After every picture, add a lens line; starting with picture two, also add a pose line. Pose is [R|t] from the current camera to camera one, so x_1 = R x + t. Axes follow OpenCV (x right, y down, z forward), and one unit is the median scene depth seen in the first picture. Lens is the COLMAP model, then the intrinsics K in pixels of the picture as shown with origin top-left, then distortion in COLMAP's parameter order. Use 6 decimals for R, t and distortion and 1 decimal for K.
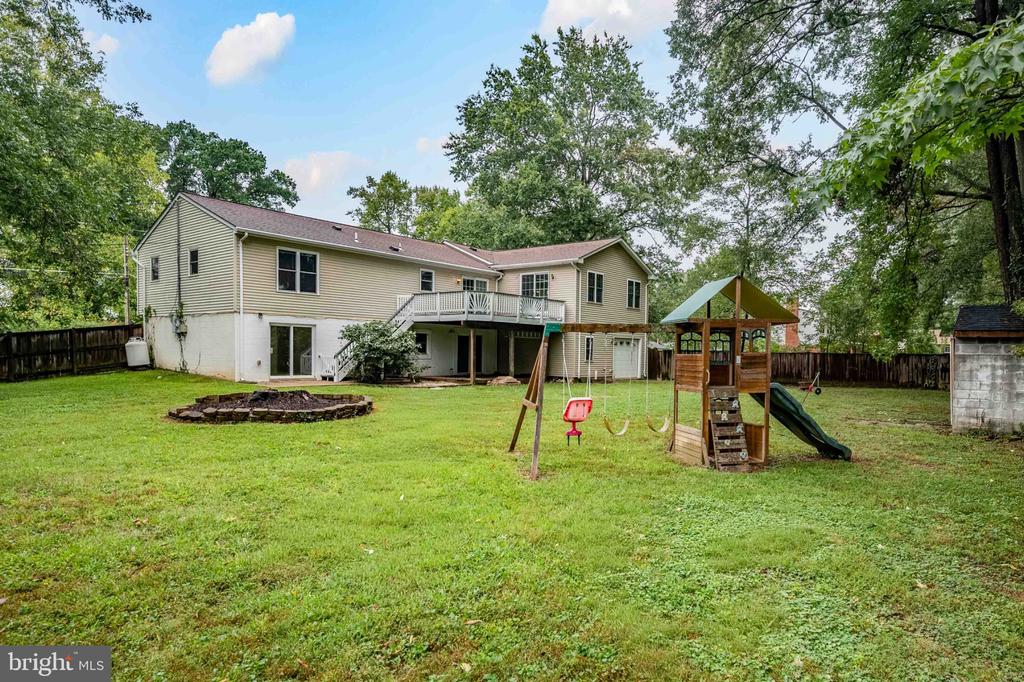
lens RADIAL K [[630.1, 0, 537.9], [0, 630.1, 399.2], [0, 0, 1]] dist [0.005135, 0.000334]
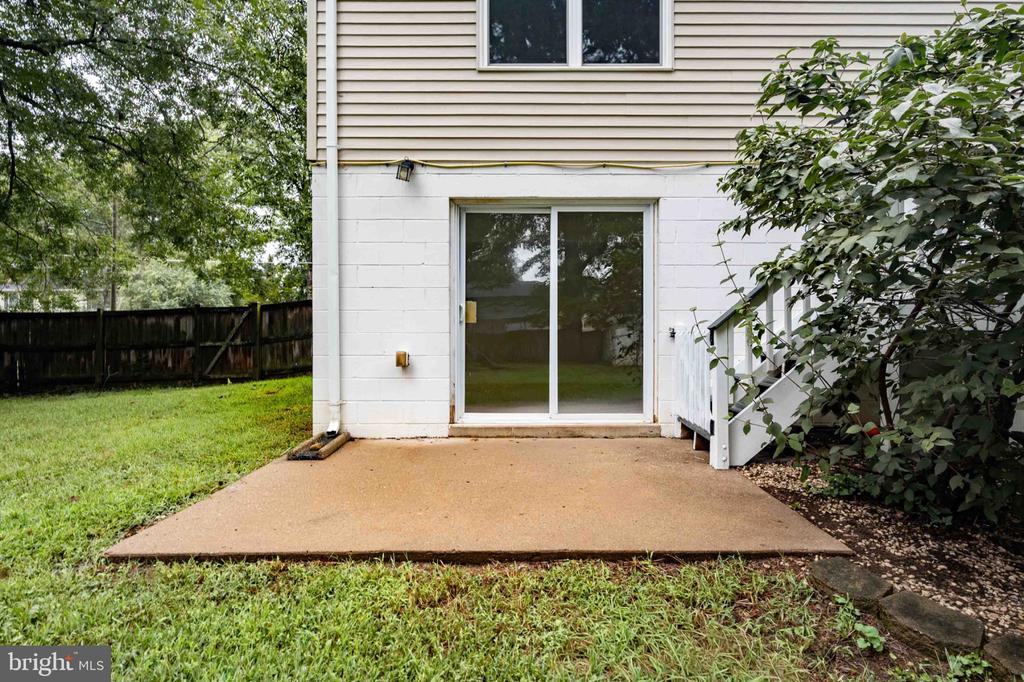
lens RADIAL K [[536.7, 0, 534.0], [0, 536.7, 340.5], [0, 0, 1]] dist [-0.020827, -0.000085]
pose [[0.629636, -0.009223, -0.776835, -0.198356], [-0.041761, 0.998082, -0.045697, -0.047284], [0.775767, 0.061214, 0.628043, 0.734118]]
